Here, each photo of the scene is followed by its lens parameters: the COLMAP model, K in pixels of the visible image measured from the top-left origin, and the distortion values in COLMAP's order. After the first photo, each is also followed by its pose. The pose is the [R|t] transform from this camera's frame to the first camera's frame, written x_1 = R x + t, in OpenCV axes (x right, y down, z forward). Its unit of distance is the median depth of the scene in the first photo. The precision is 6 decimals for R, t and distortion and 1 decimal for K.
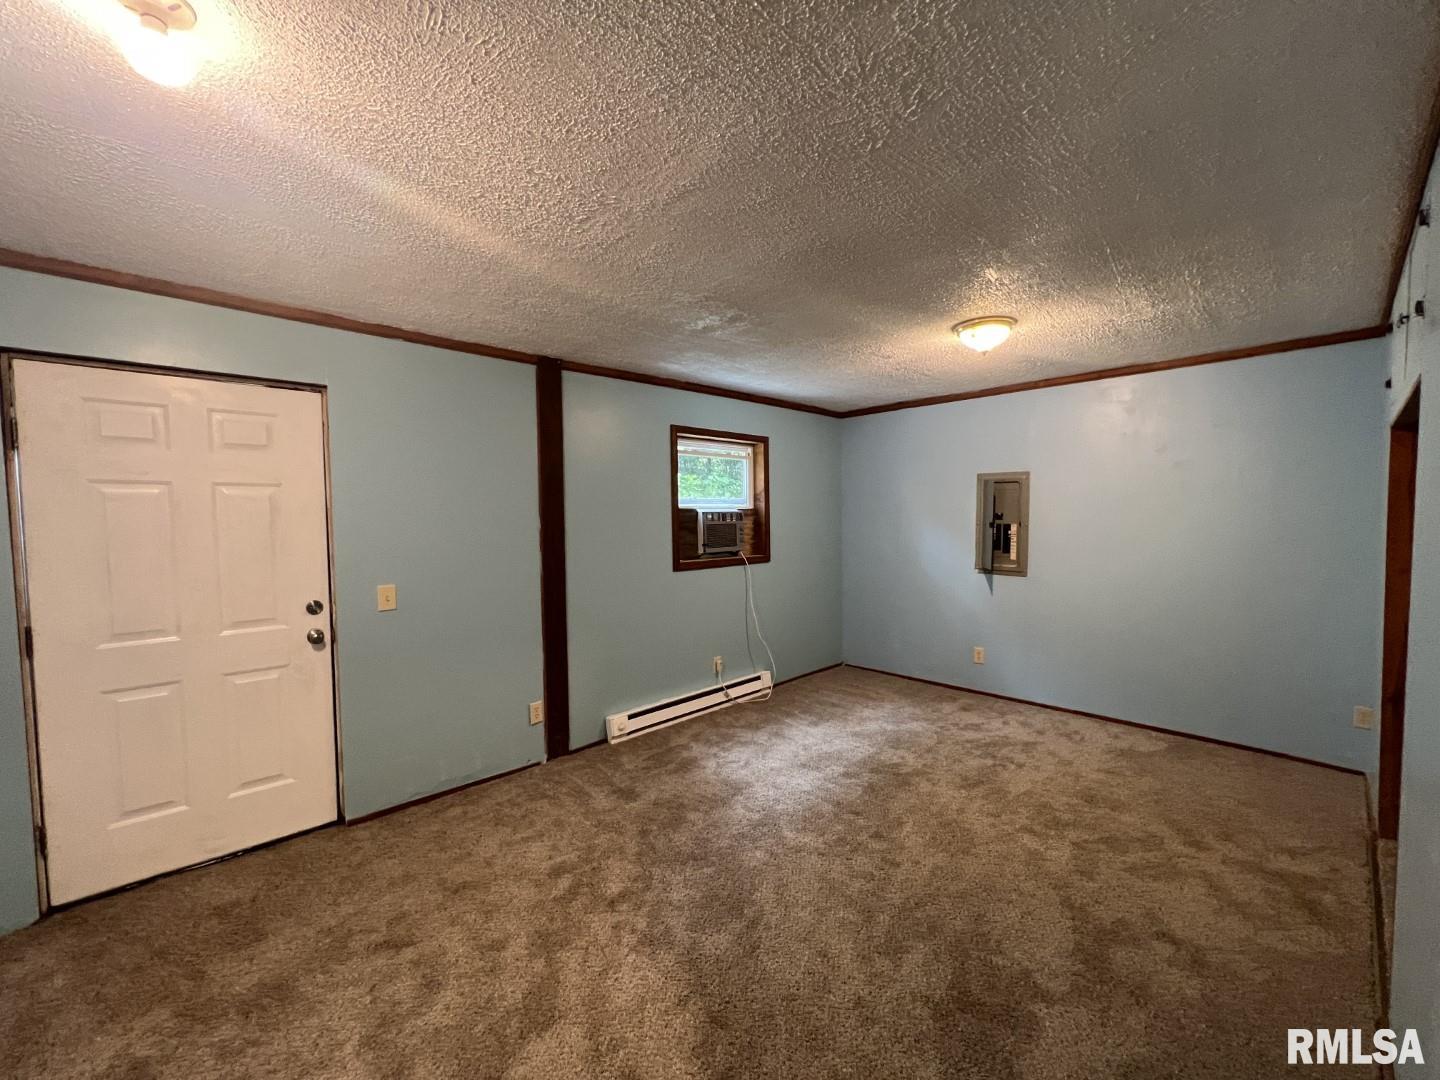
lens RADIAL K [[576.2, 0, 719.2], [0, 576.2, 540.5], [0, 0, 1]] dist [-0.000867, 0.000561]
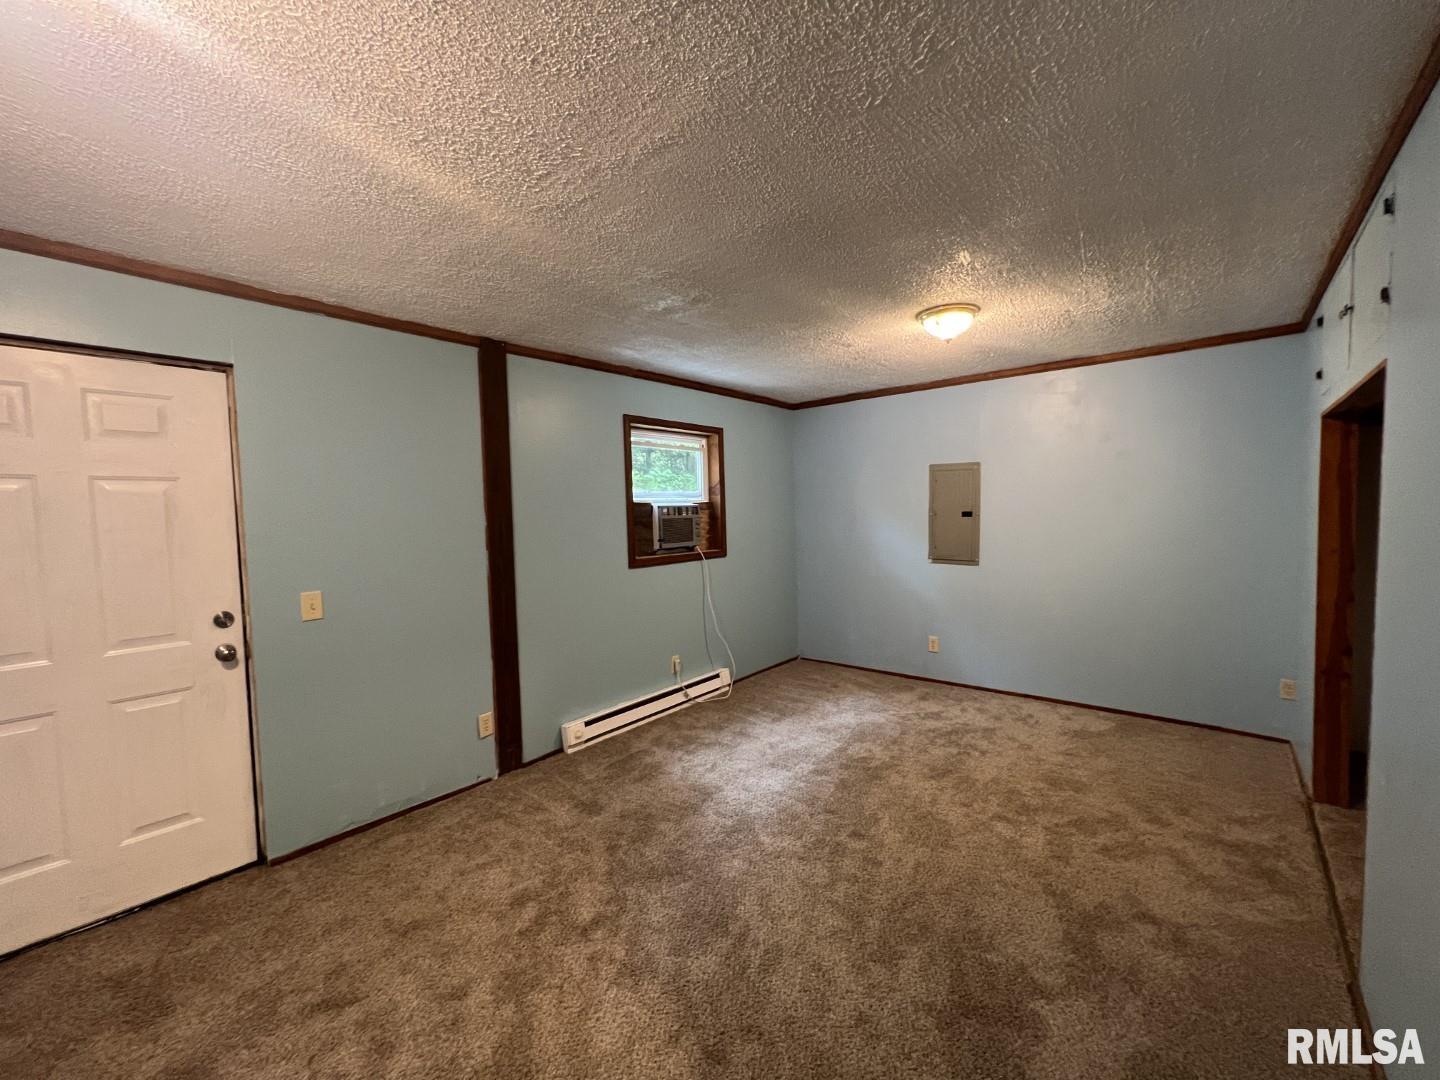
lens RADIAL K [[577.3, 0, 720.0], [0, 577.3, 540.0], [0, 0, 1]] dist [0.000131, -0.000146]
pose [[0.994347, -0.018905, 0.104484, -0.043916], [0.018212, 0.999805, 0.007583, 0.002938], [-0.104607, -0.005638, 0.994498, 0.052336]]
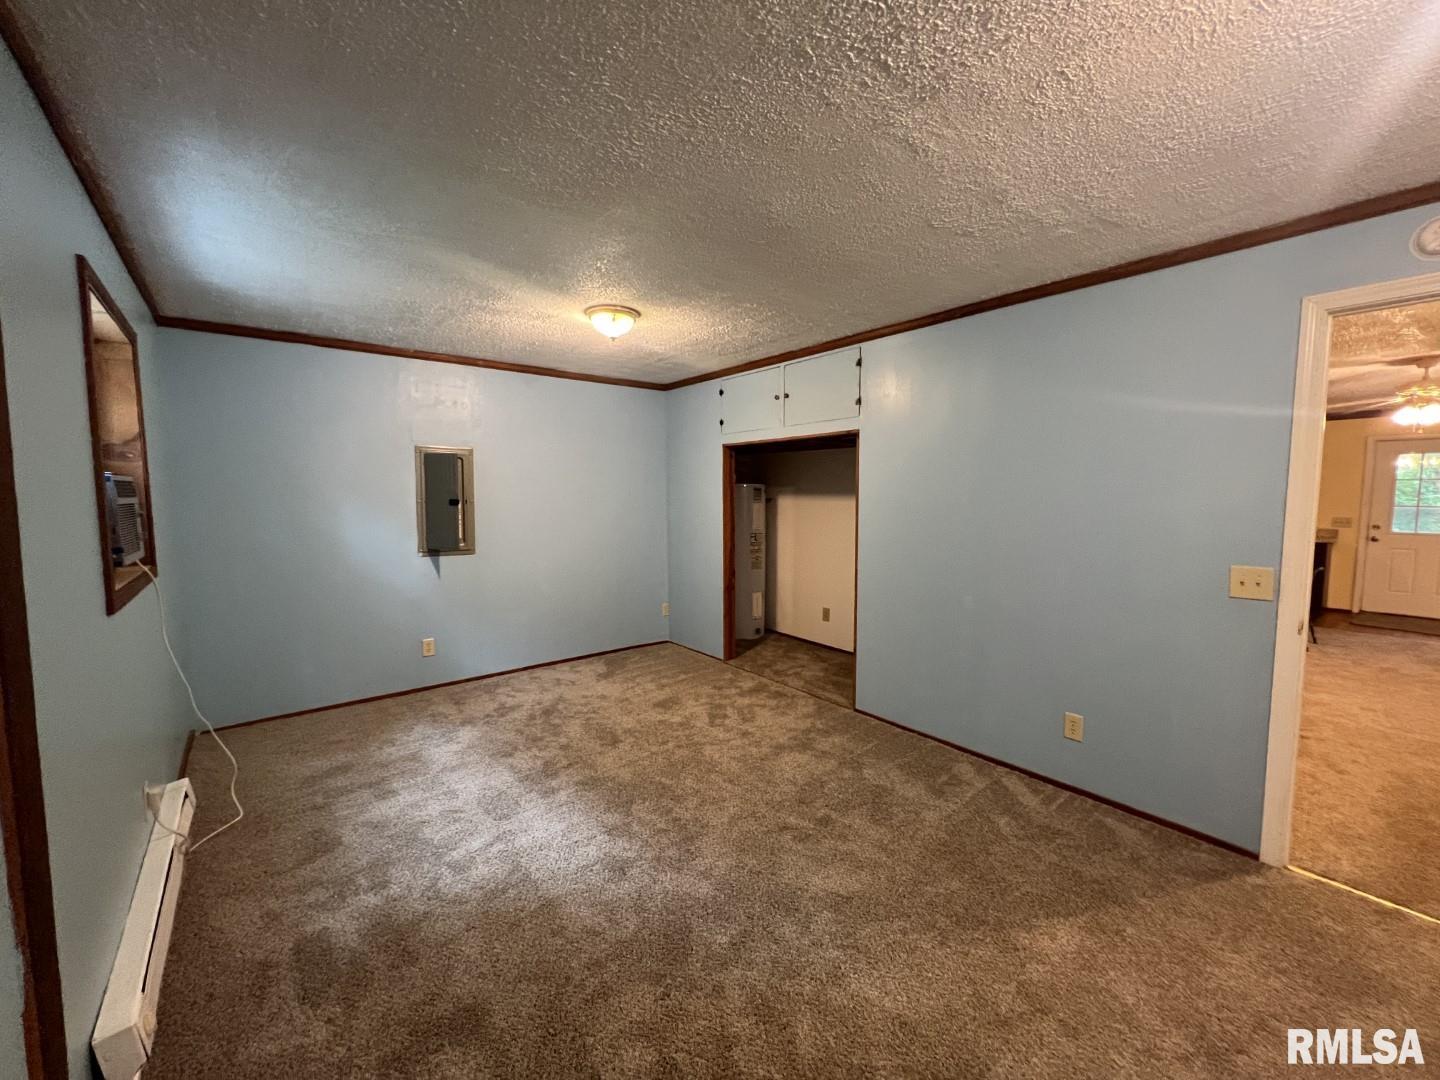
lens RADIAL K [[576.2, 0, 719.2], [0, 576.2, 540.5], [0, 0, 1]] dist [-0.000867, 0.000561]
pose [[0.096139, -0.074140, 0.992603, -0.673148], [0.046857, 0.996454, 0.069889, -0.017315], [-0.994264, 0.039791, 0.099272, 0.762954]]
